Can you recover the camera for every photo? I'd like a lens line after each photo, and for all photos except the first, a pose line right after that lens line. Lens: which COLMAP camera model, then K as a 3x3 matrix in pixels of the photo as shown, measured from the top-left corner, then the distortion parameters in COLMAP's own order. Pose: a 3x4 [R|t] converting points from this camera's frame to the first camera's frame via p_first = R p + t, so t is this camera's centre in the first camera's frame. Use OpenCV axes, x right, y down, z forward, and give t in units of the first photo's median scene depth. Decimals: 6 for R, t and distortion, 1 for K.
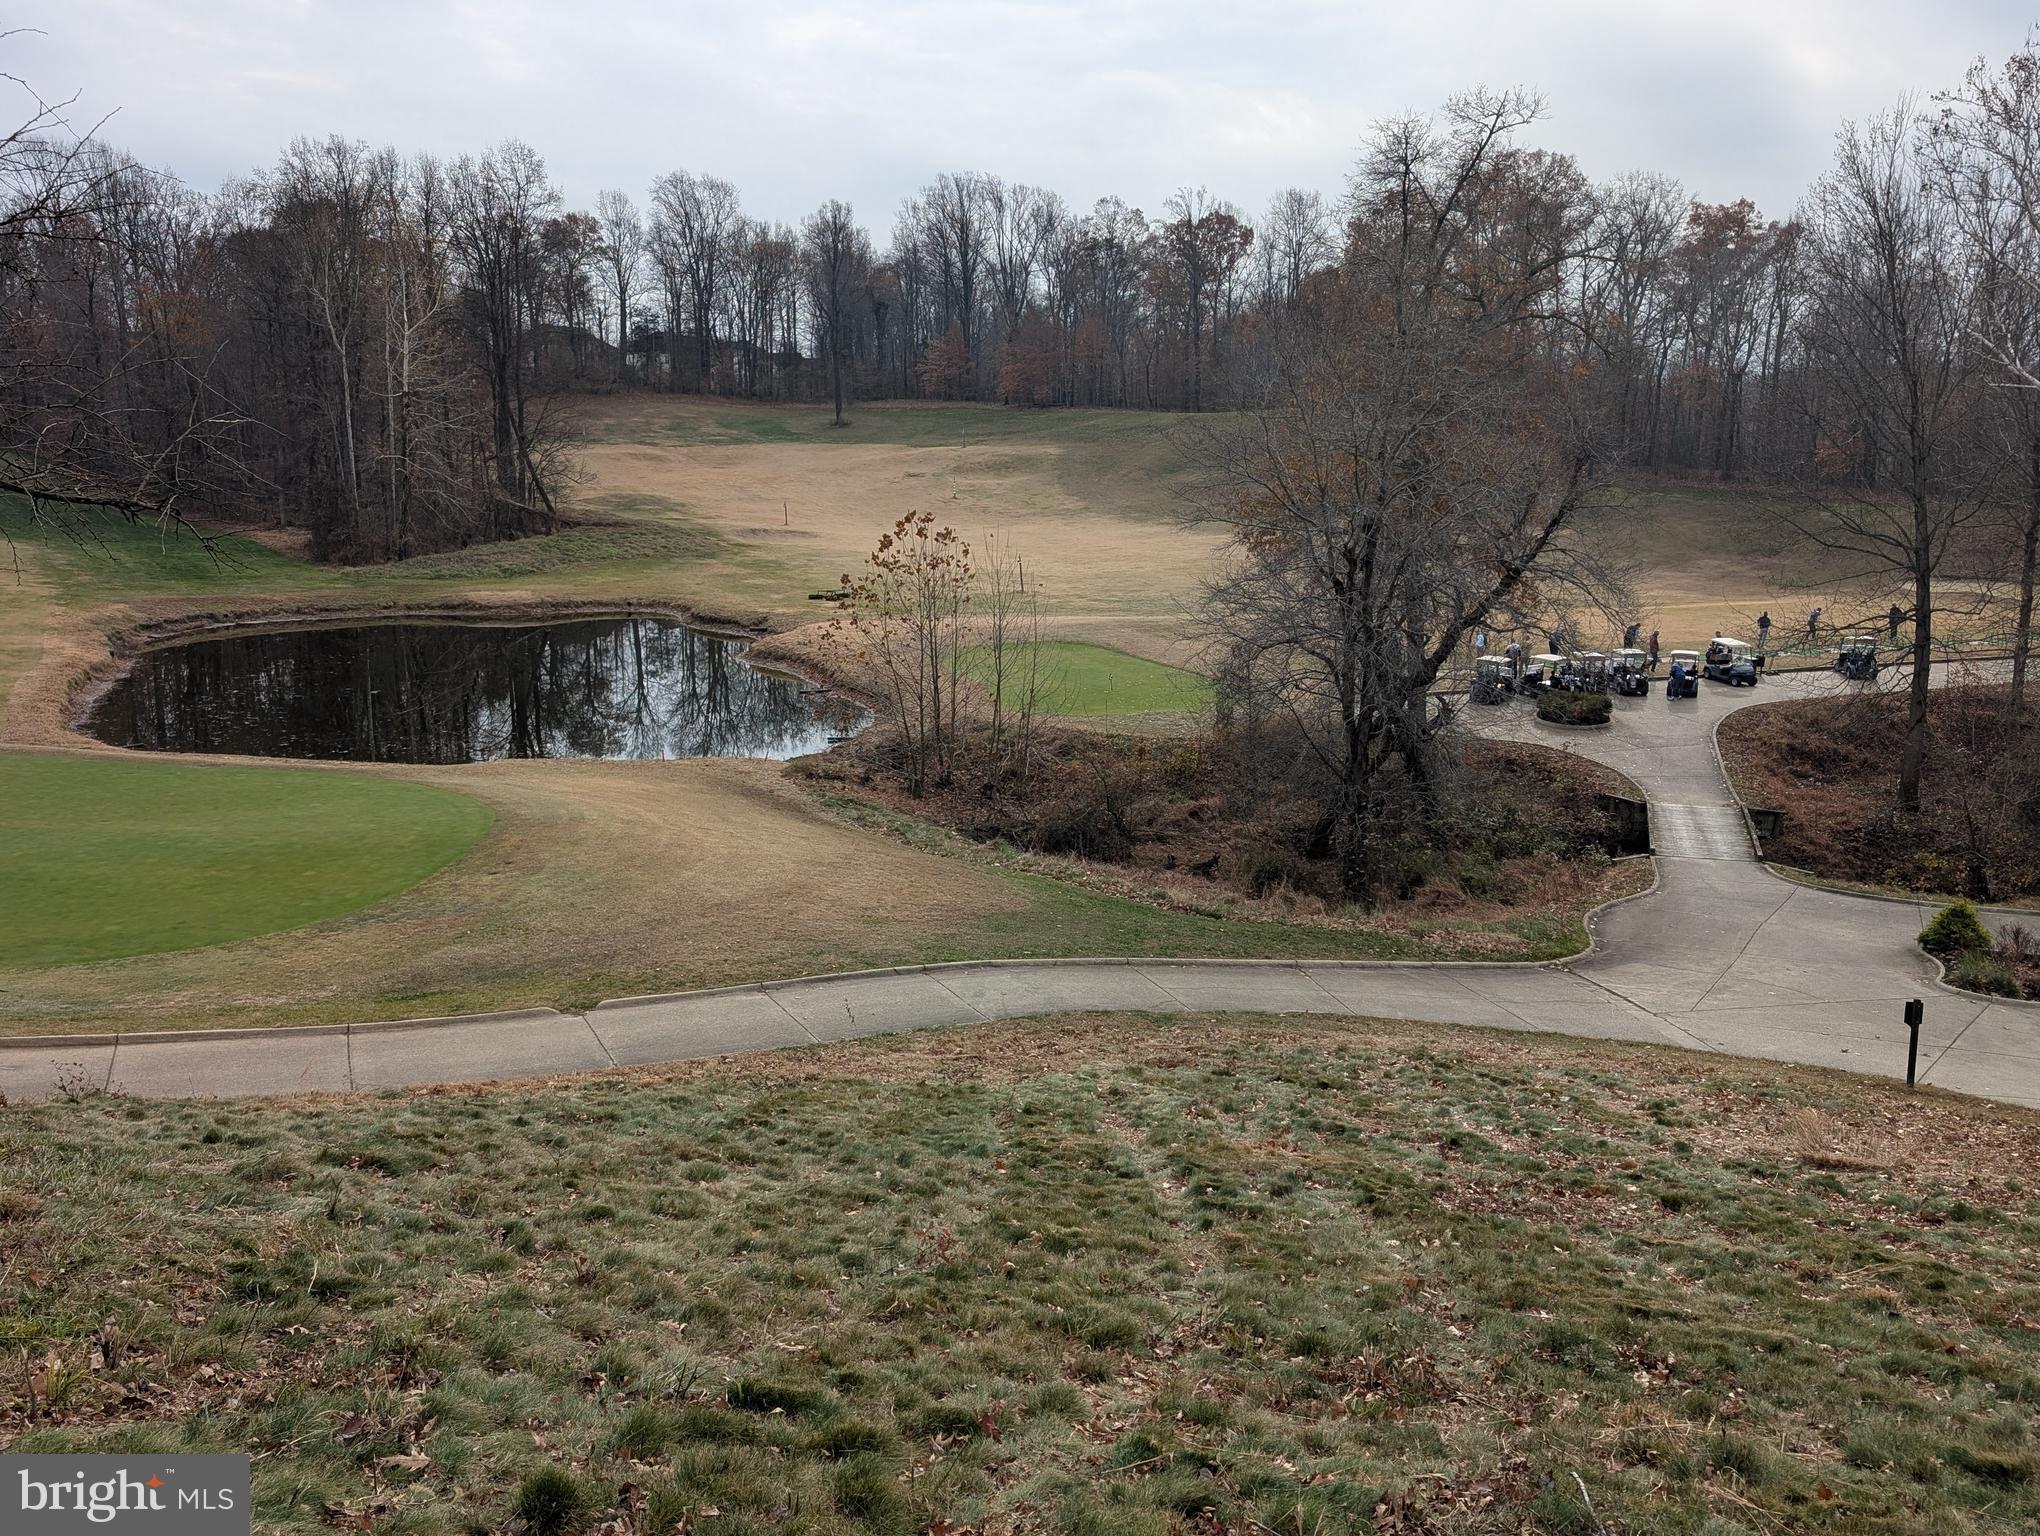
lens RADIAL K [[1772.1, 0, 1018.0], [0, 1772.1, 782.5], [0, 0, 1]] dist [0.019880, -0.025034]
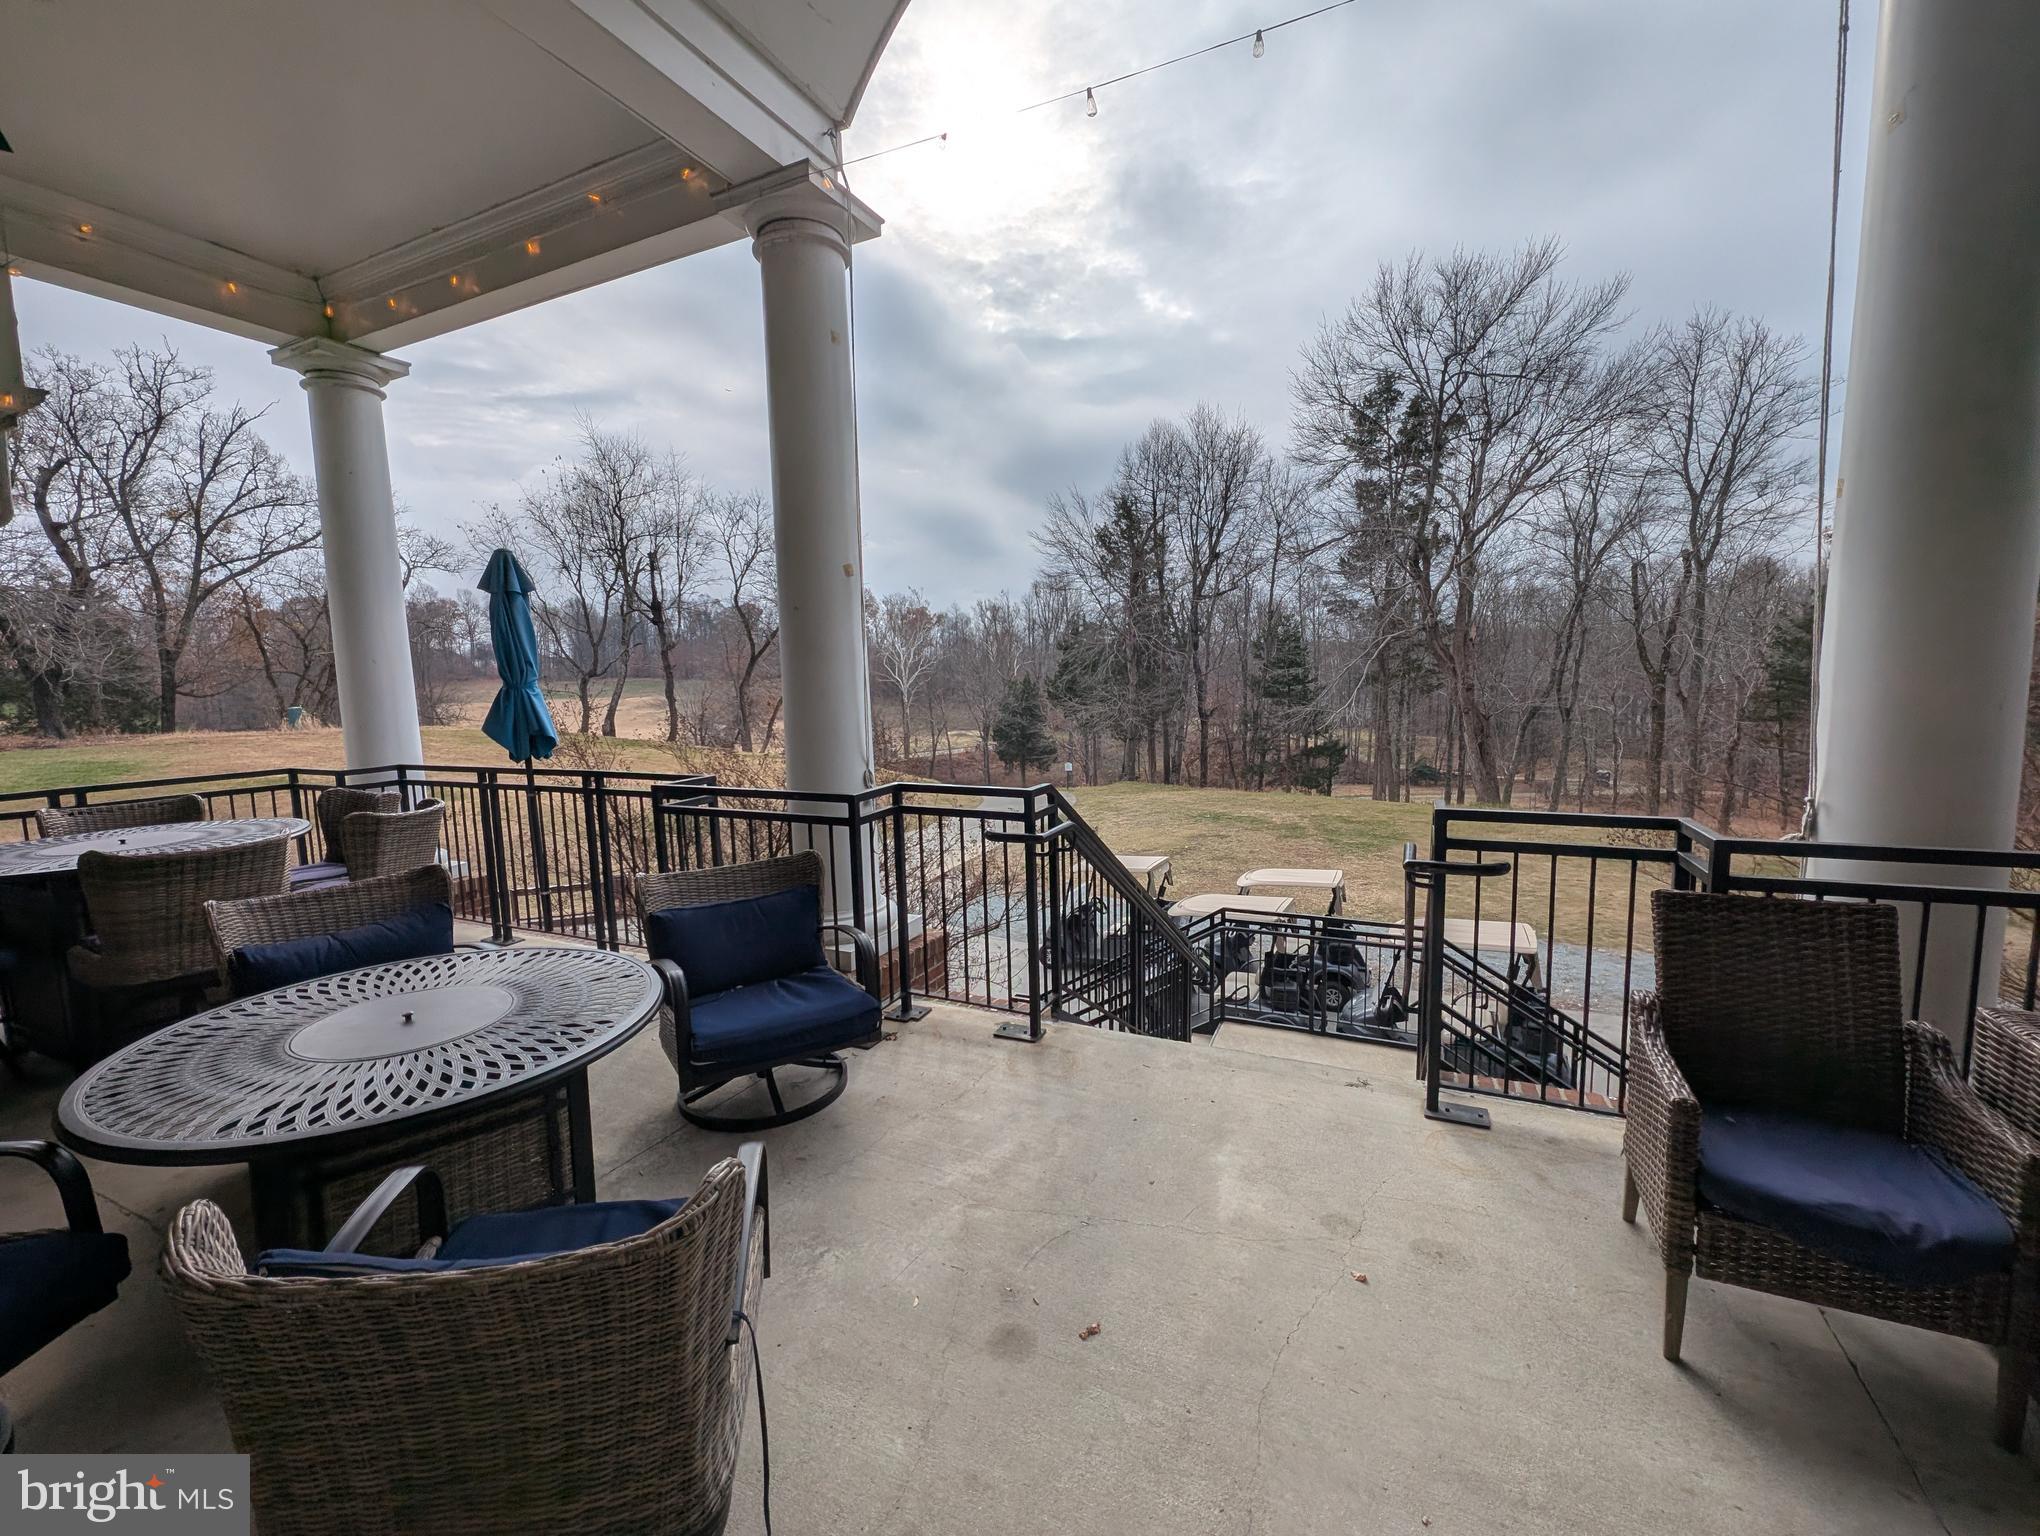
lens RADIAL K [[840.4, 0, 1013.6], [0, 840.4, 770.6], [0, 0, 1]] dist [-0.001463, 0.000060]
pose [[0.933768, -0.067800, 0.351398, 0.080538], [0.096305, 0.993275, -0.064265, 0.074193], [-0.344677, 0.093850, 0.934018, -0.535359]]
